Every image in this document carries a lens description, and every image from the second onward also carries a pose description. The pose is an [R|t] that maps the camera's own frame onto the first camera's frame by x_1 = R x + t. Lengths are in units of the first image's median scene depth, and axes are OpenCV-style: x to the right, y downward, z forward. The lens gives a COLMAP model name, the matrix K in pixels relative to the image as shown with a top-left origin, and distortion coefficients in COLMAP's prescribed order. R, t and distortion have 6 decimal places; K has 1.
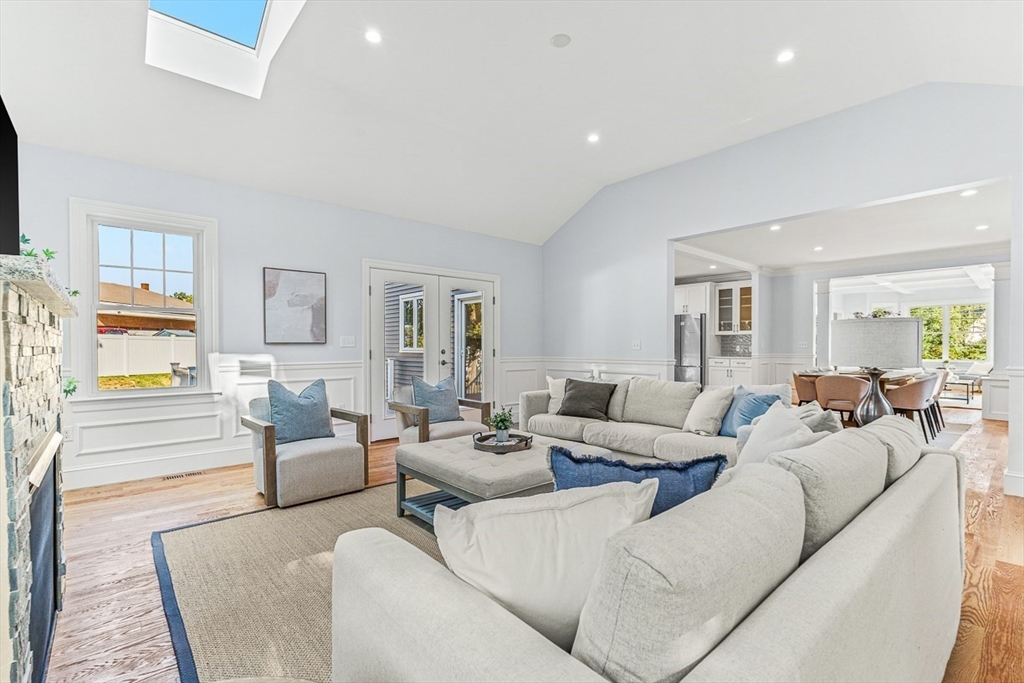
lens RADIAL K [[456.5, 0, 518.6], [0, 456.5, 343.8], [0, 0, 1]] dist [-0.003417, 0.001372]
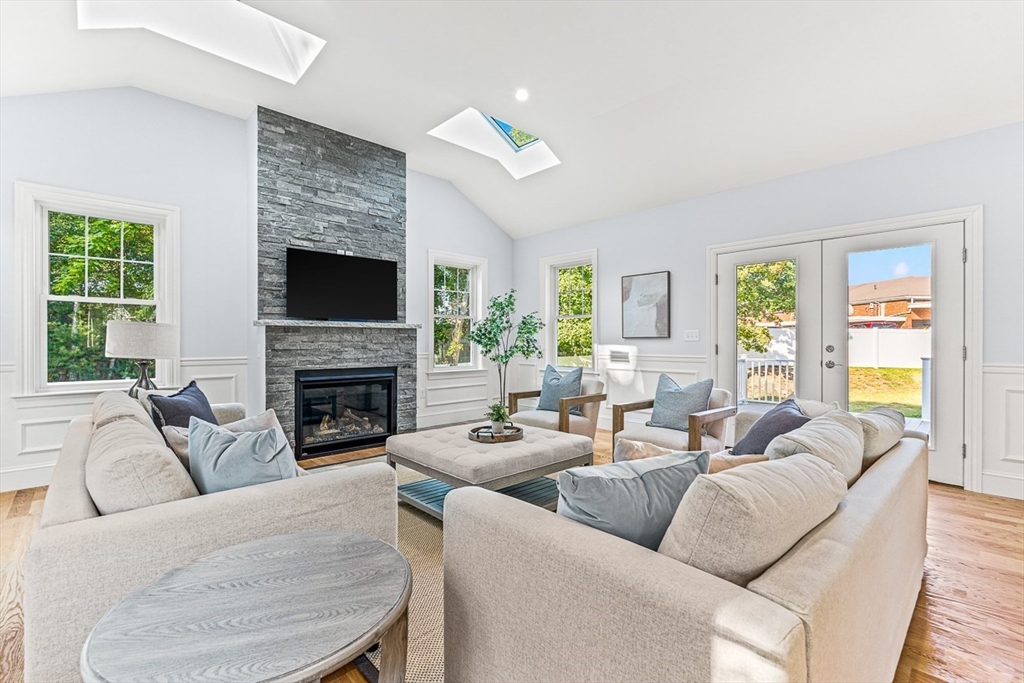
lens RADIAL K [[456.5, 0, 504.2], [0, 456.5, 342.6], [0, 0, 1]] dist [-0.003417, 0.001372]
pose [[0.020422, 0.009326, -0.999748, 0.518624], [0.003030, 0.999951, 0.009390, -0.000016], [0.999787, -0.003221, 0.020392, 0.493670]]
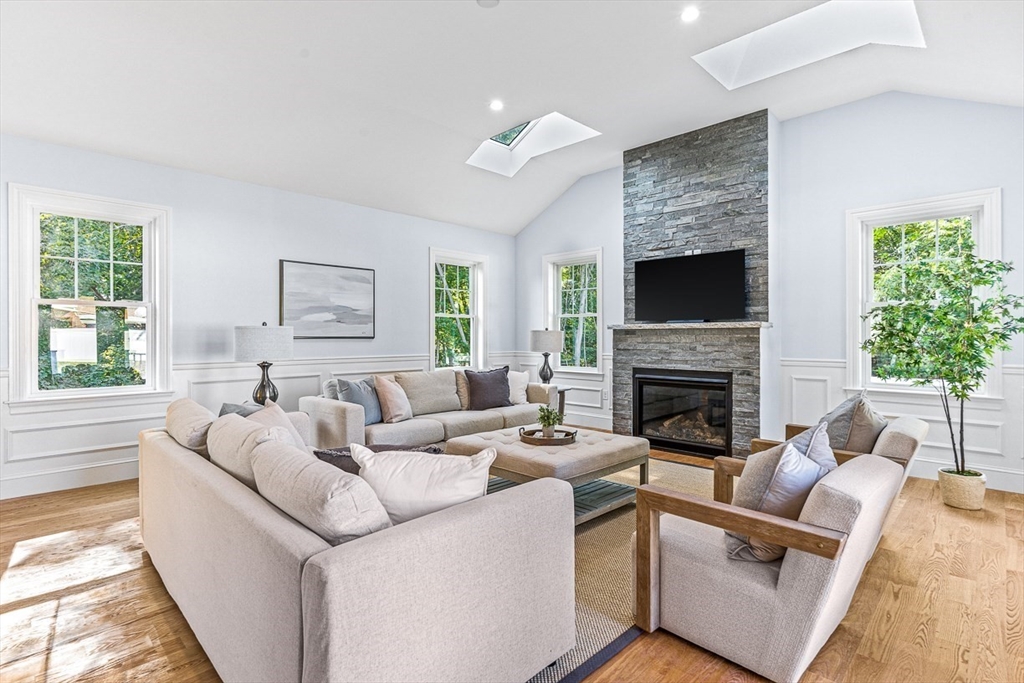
lens RADIAL K [[487.4, 0, 513.5], [0, 487.4, 339.0], [0, 0, 1]] dist [-0.008828, 0.001531]
pose [[-0.997547, 0.006293, -0.069720, 0.069791], [0.006306, 0.999980, 0.000027, -0.003677], [0.069719, -0.000412, -0.997567, 1.054924]]
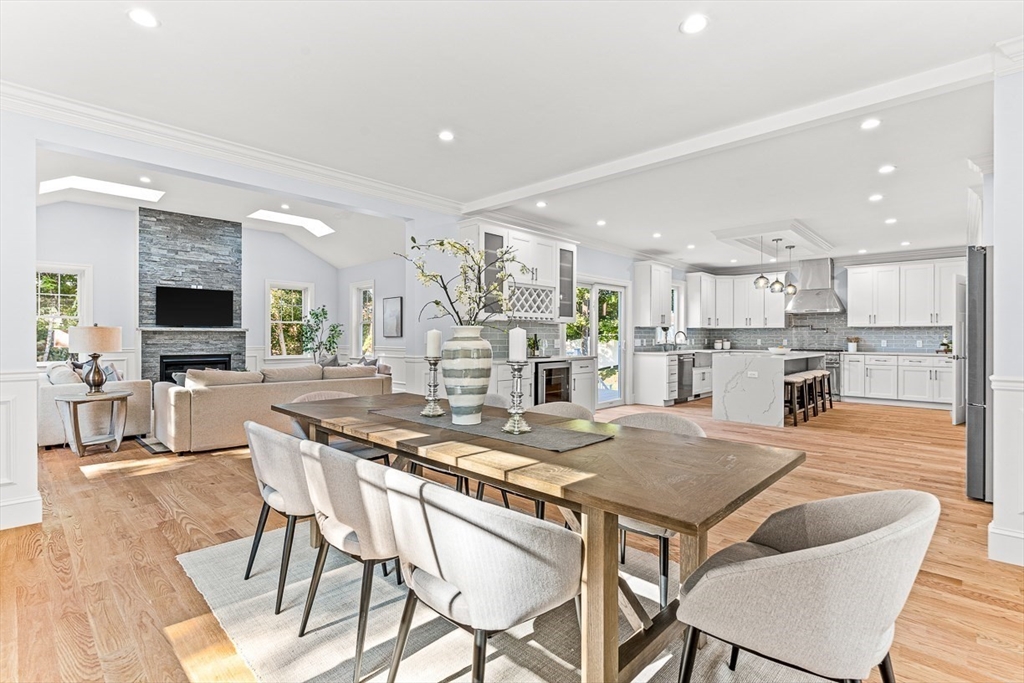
lens RADIAL K [[487.4, 0, 514.6], [0, 487.4, 335.2], [0, 0, 1]] dist [-0.008828, 0.001531]
pose [[0.075860, 0.002371, -0.997116, 1.228738], [0.003849, 0.999989, 0.002670, -0.007625], [0.997111, -0.004041, 0.075850, 1.069470]]
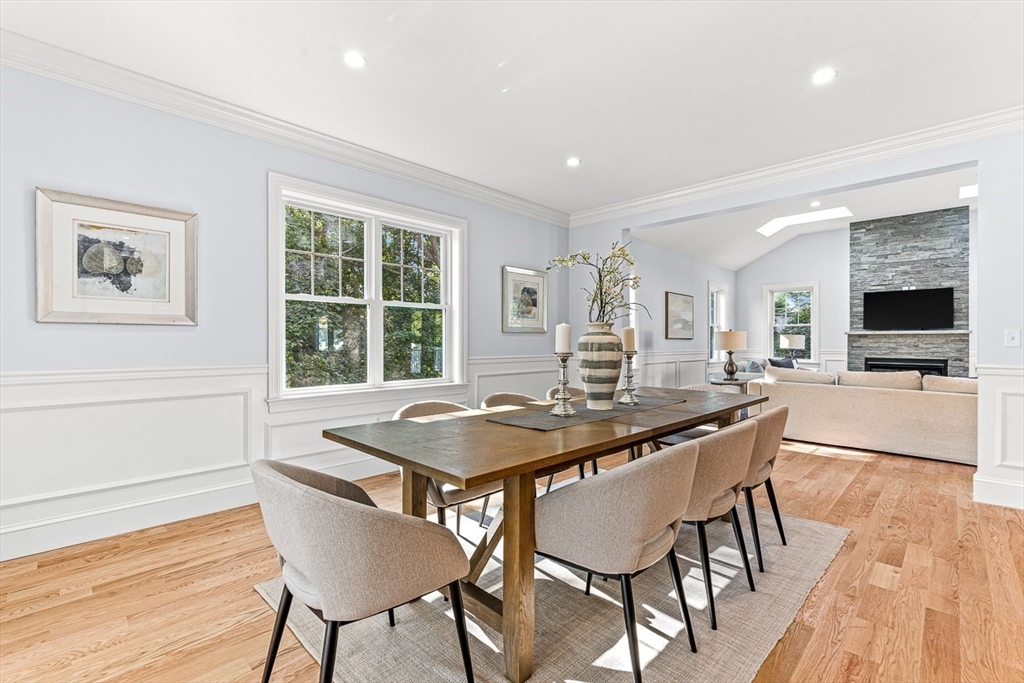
lens RADIAL K [[456.5, 0, 510.6], [0, 456.5, 340.8], [0, 0, 1]] dist [-0.003417, 0.001372]
pose [[-0.999120, 0.001731, -0.041914, 0.905349], [0.002066, 0.999966, -0.007952, 0.007726], [0.041899, -0.008032, -0.999090, 1.495627]]
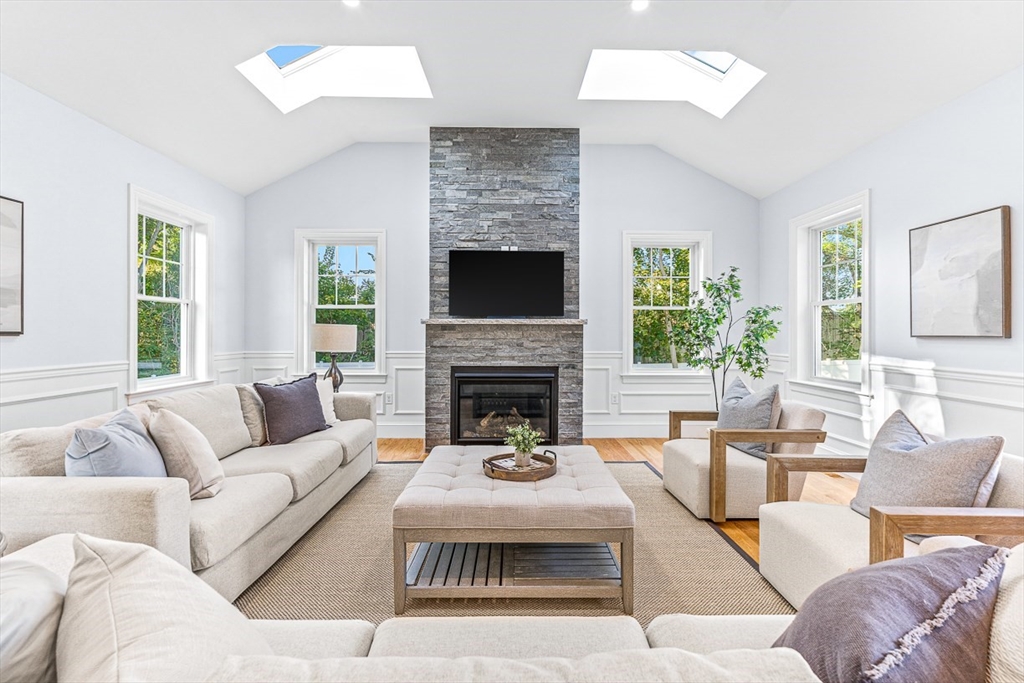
lens RADIAL K [[456.5, 0, 512.6], [0, 456.5, 328.7], [0, 0, 1]] dist [-0.003417, 0.001372]
pose [[-0.659780, 0.000677, -0.751458, 0.295728], [0.004549, 0.999985, -0.003094, -0.009971], [0.751445, -0.005460, -0.659774, 0.759407]]
